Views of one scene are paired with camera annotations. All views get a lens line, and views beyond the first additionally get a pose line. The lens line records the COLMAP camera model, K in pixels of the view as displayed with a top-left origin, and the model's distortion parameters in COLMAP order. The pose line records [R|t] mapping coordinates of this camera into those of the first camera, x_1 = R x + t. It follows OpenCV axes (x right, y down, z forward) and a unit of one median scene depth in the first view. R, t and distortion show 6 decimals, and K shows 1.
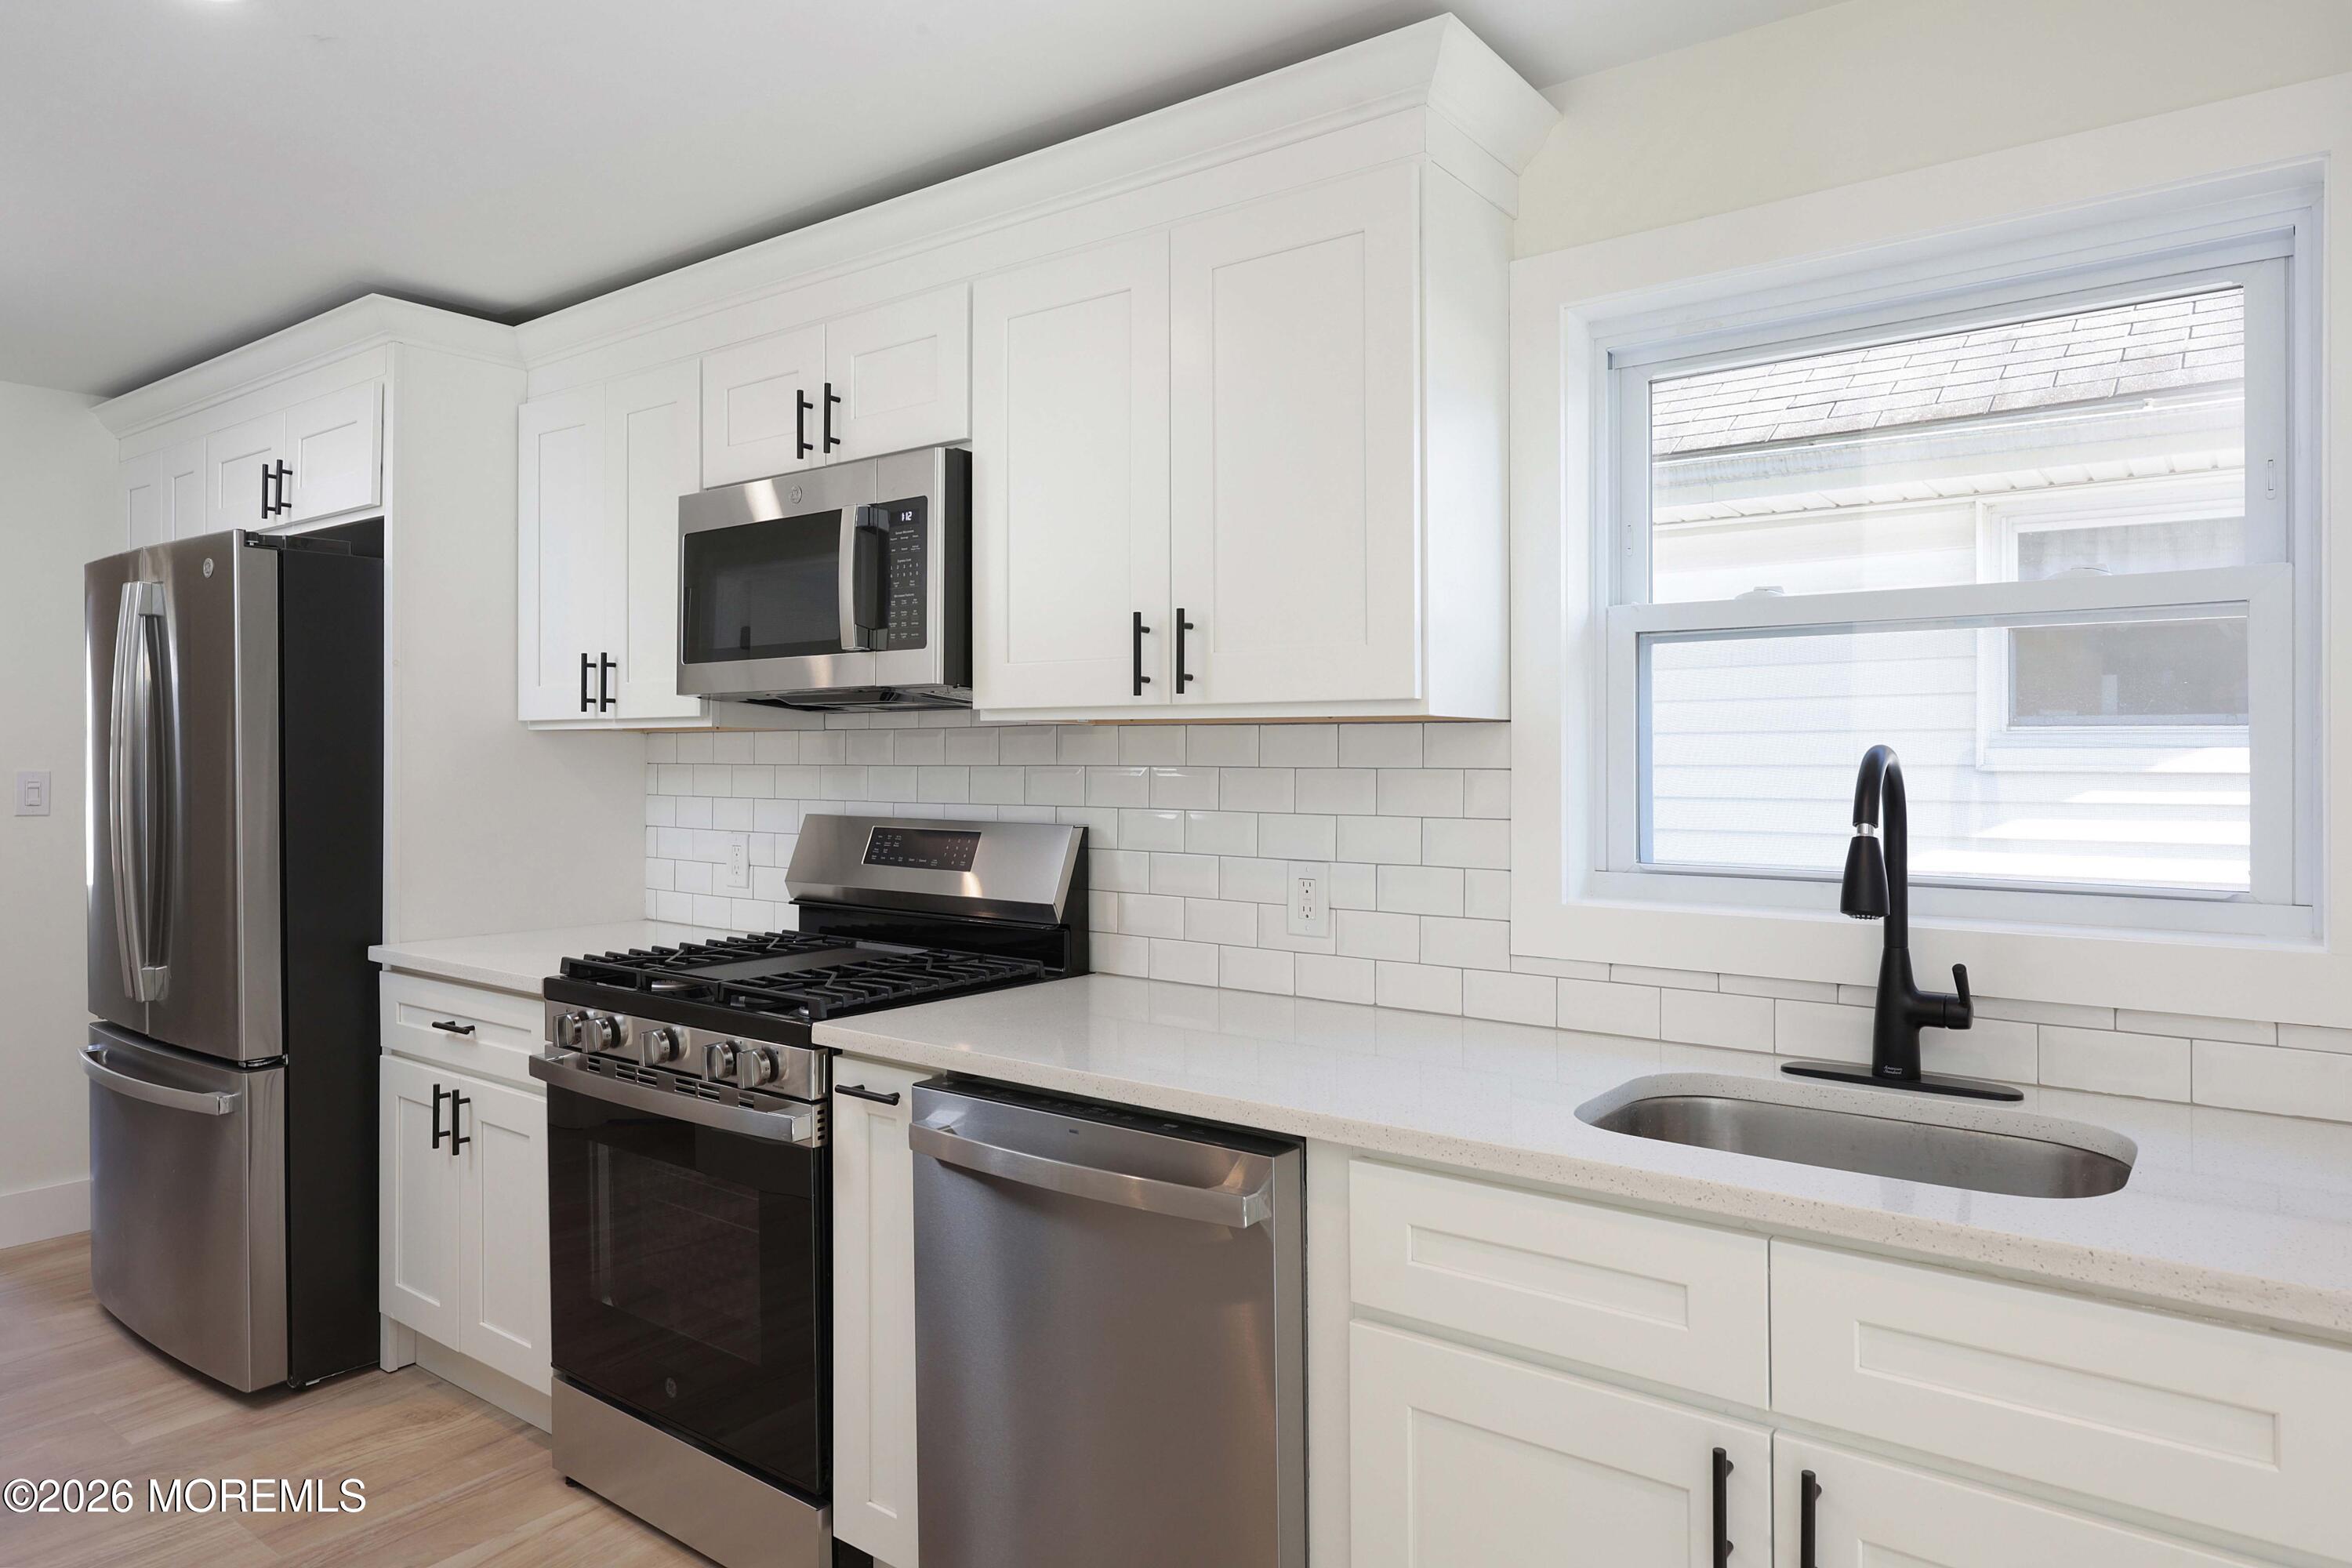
lens RADIAL K [[1467.7, 0, 1174.2], [0, 1467.7, 763.9], [0, 0, 1]] dist [0.003021, 0.000032]
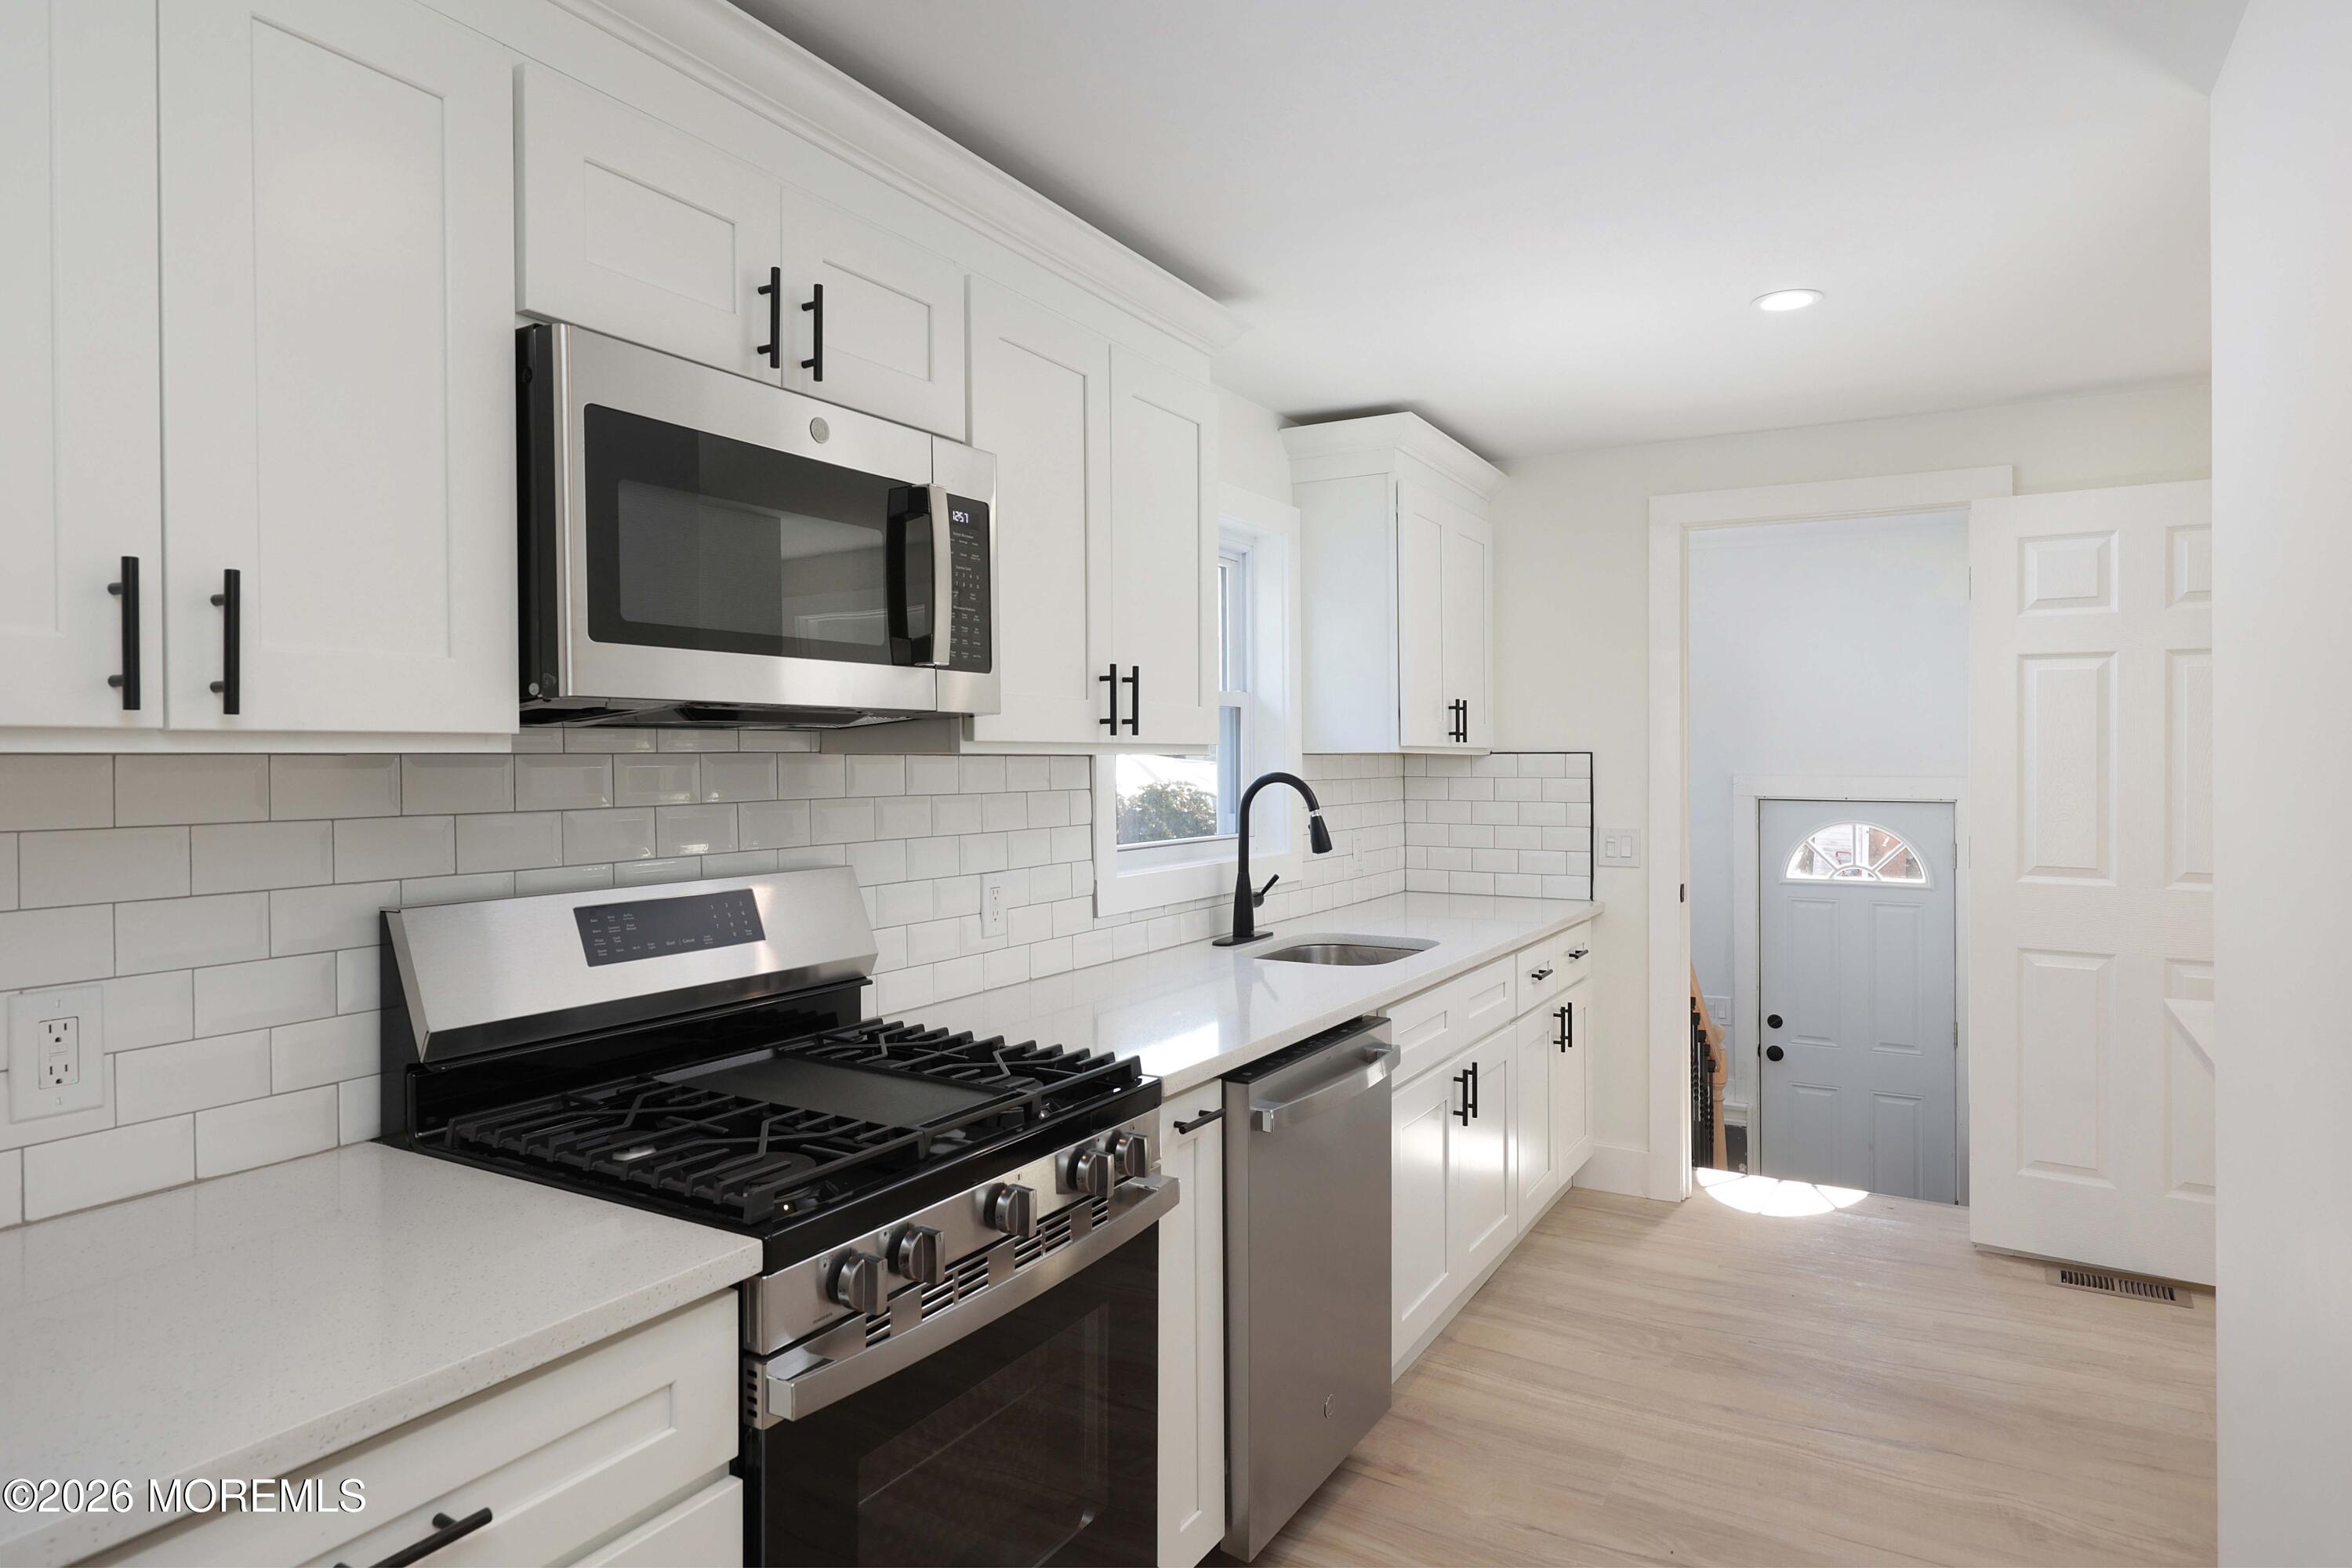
lens RADIAL K [[1401.6, 0, 1176.0], [0, 1401.6, 784.0], [0, 0, 1]] dist [-0.006532, -0.001450]
pose [[-0.129191, -0.006986, 0.991595, -0.953734], [0.027658, 0.999561, 0.010646, -0.013520], [-0.991234, 0.028801, -0.128941, 0.904732]]
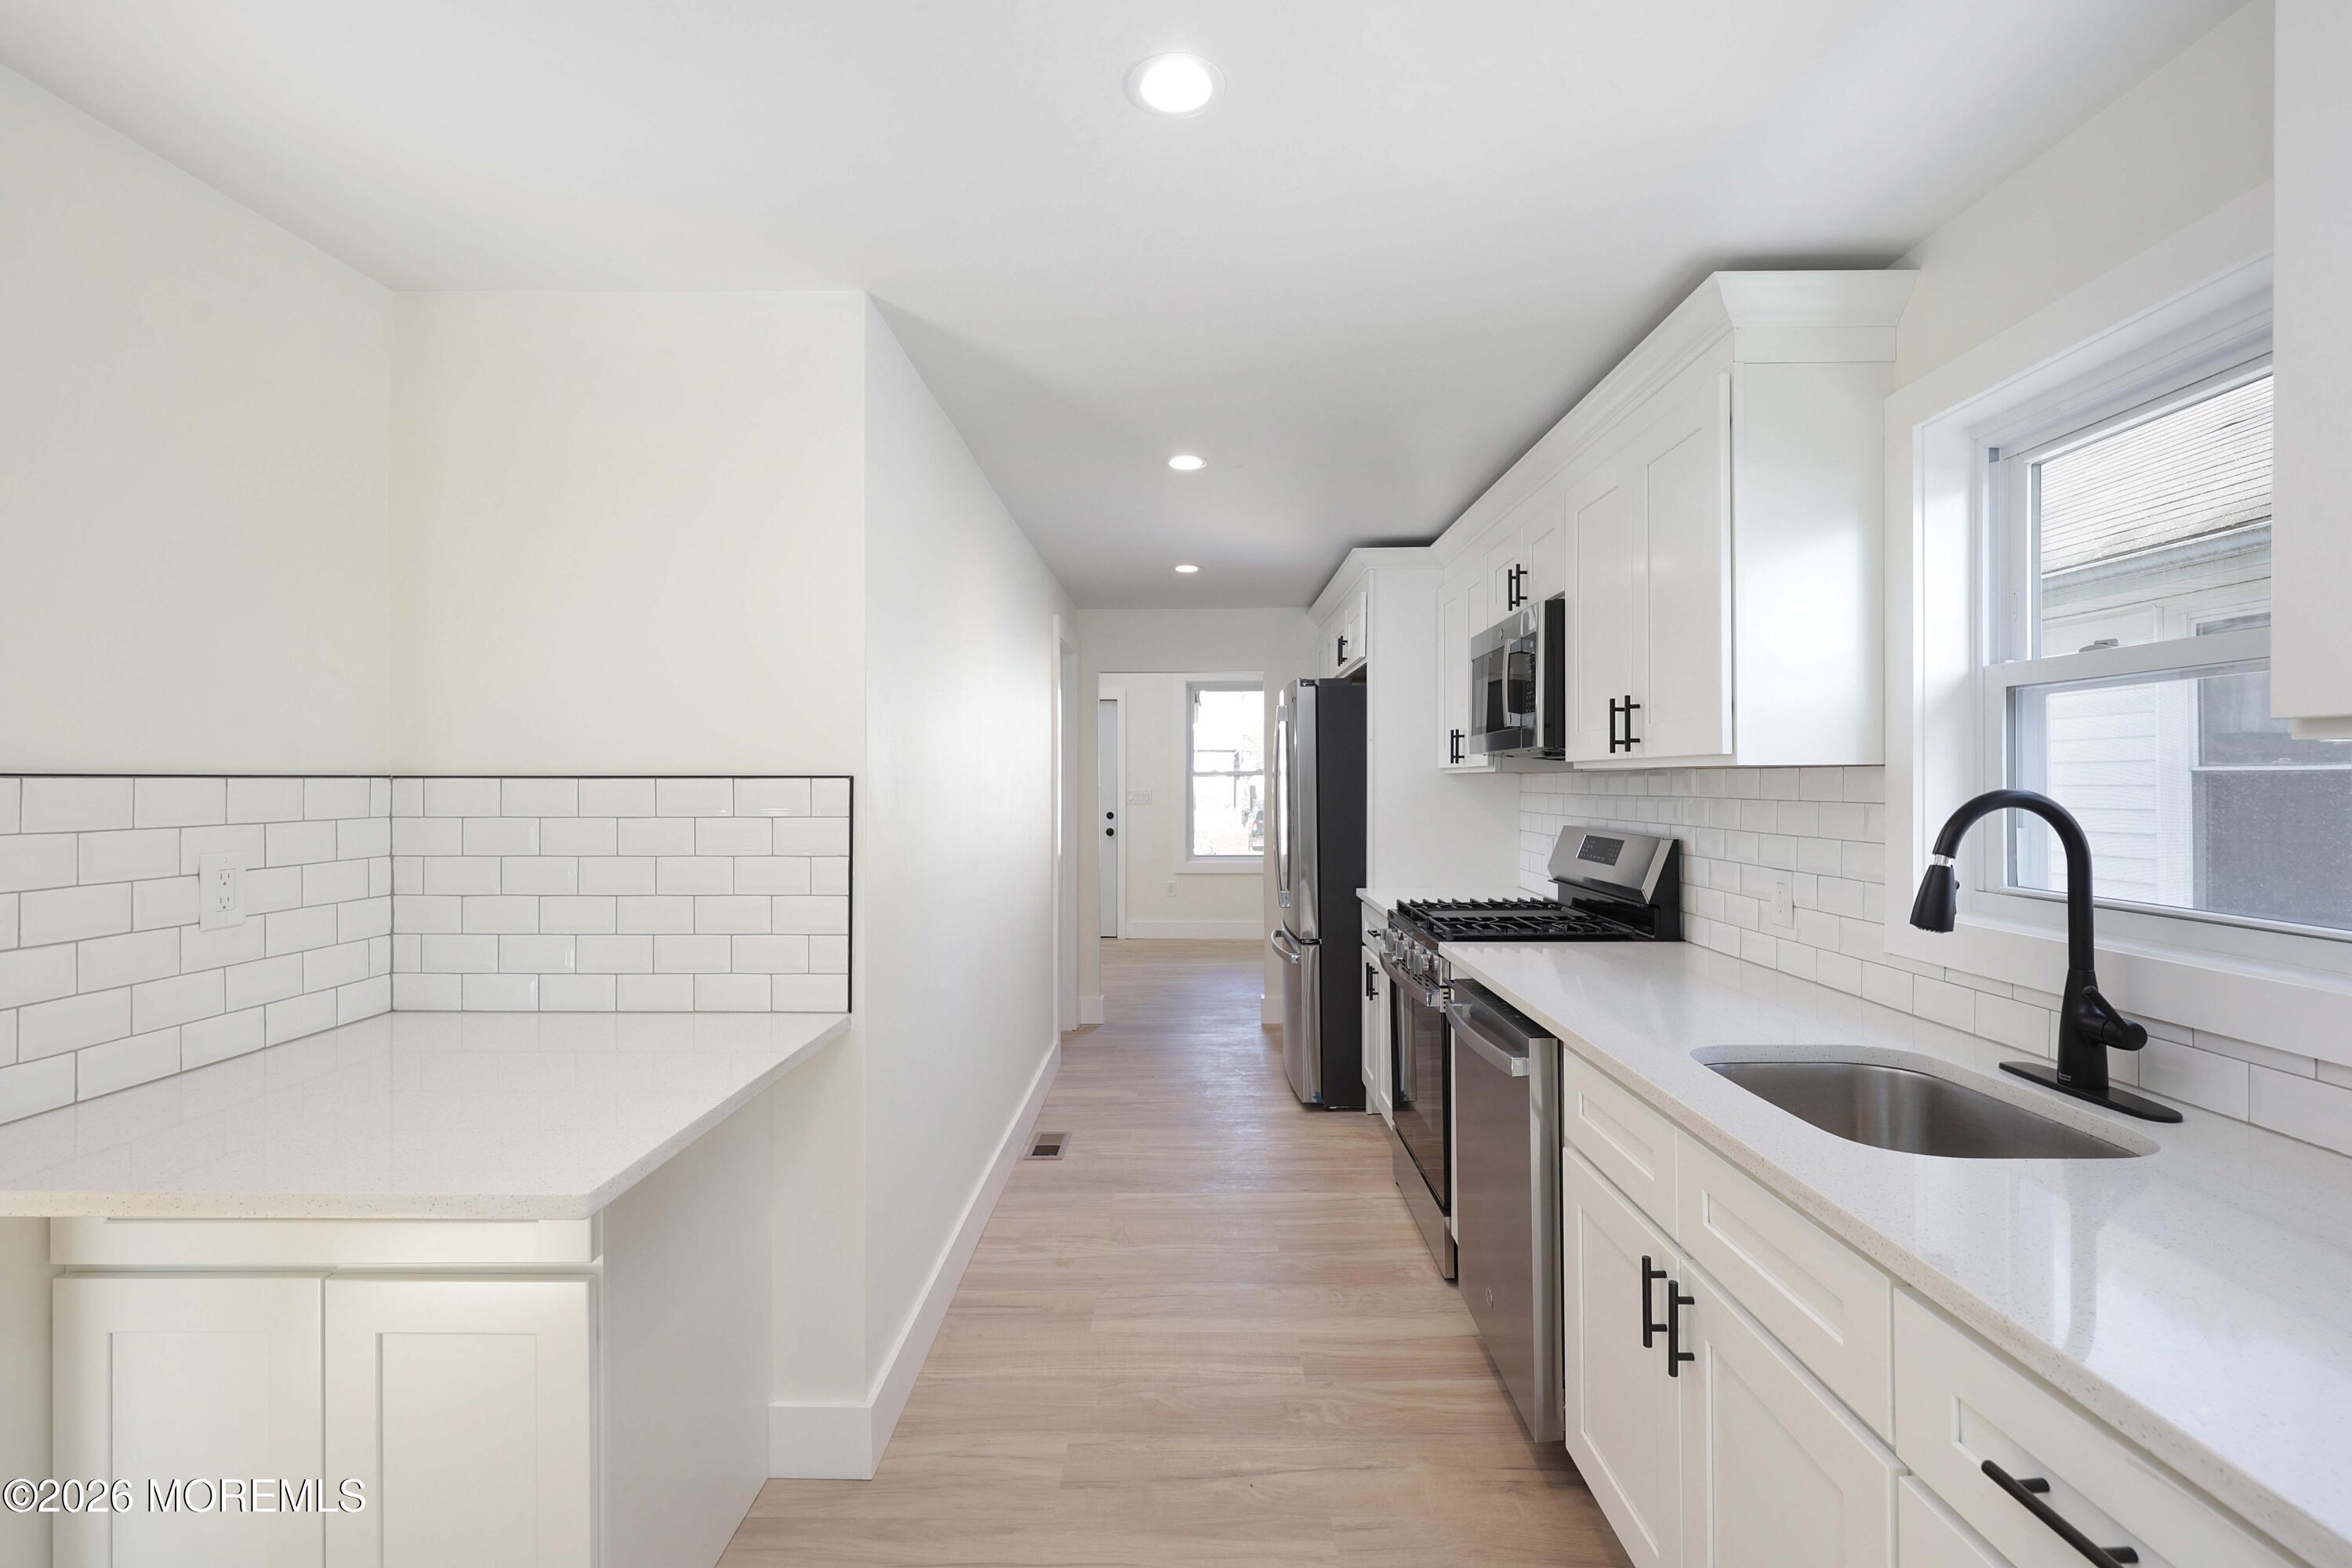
lens RADIAL K [[1096.7, 0, 1176.0], [0, 1096.7, 784.0], [0, 0, 1]] dist [-0.000030, 0.000354]
pose [[0.587989, -0.005421, -0.808850, 0.520742], [0.009258, 0.999957, 0.000028, -0.015872], [0.808816, -0.007505, 0.588014, -0.033086]]
